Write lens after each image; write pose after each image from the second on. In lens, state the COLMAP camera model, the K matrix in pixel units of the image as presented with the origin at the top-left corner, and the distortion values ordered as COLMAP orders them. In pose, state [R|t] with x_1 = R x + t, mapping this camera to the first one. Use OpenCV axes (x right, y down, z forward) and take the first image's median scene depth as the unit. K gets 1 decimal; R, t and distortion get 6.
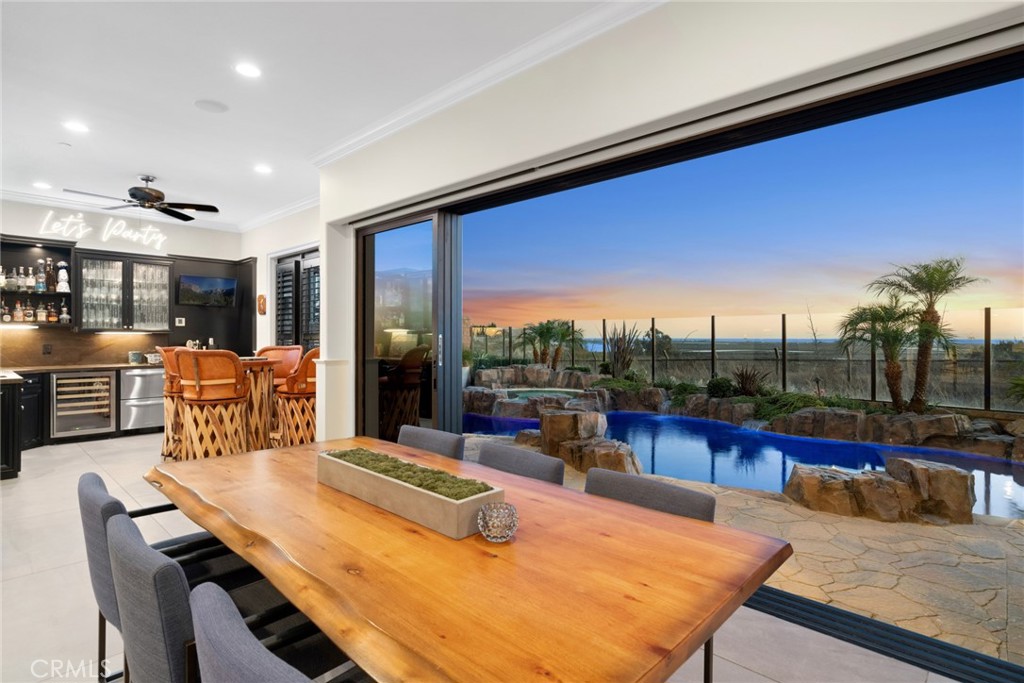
lens RADIAL K [[512.4, 0, 513.8], [0, 512.4, 337.0], [0, 0, 1]] dist [-0.000101, 0.000325]
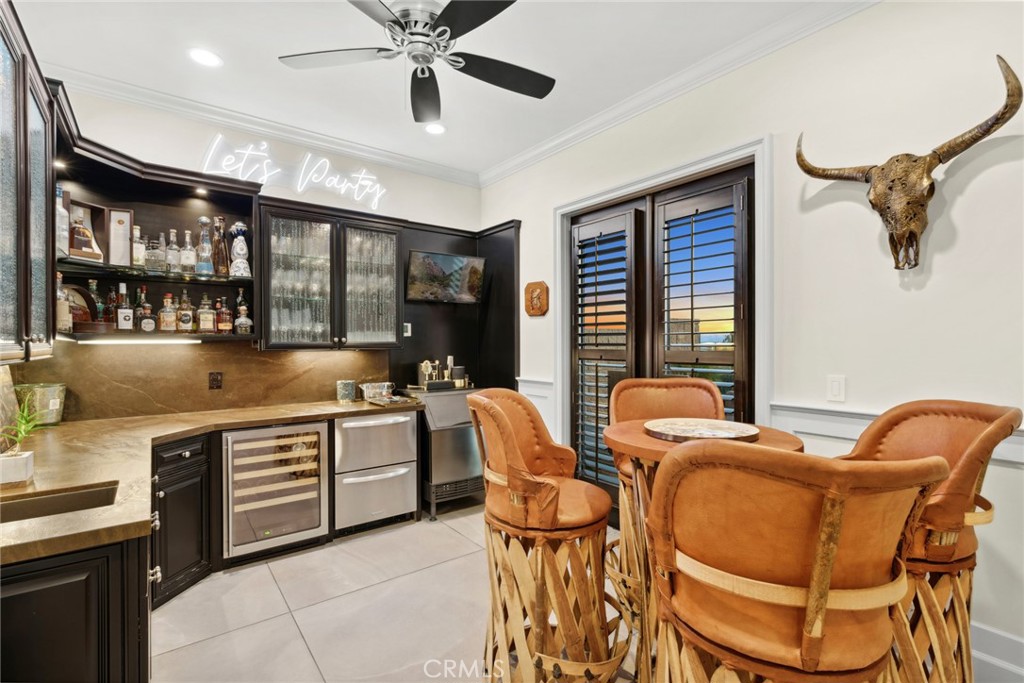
lens RADIAL K [[468.9, 0, 510.3], [0, 468.9, 344.6], [0, 0, 1]] dist [0.001639, -0.000328]
pose [[0.985519, -0.000305, -0.169566, -0.502670], [0.001840, 0.999959, 0.008900, -0.018938], [0.169556, -0.009083, 0.985479, 0.545849]]
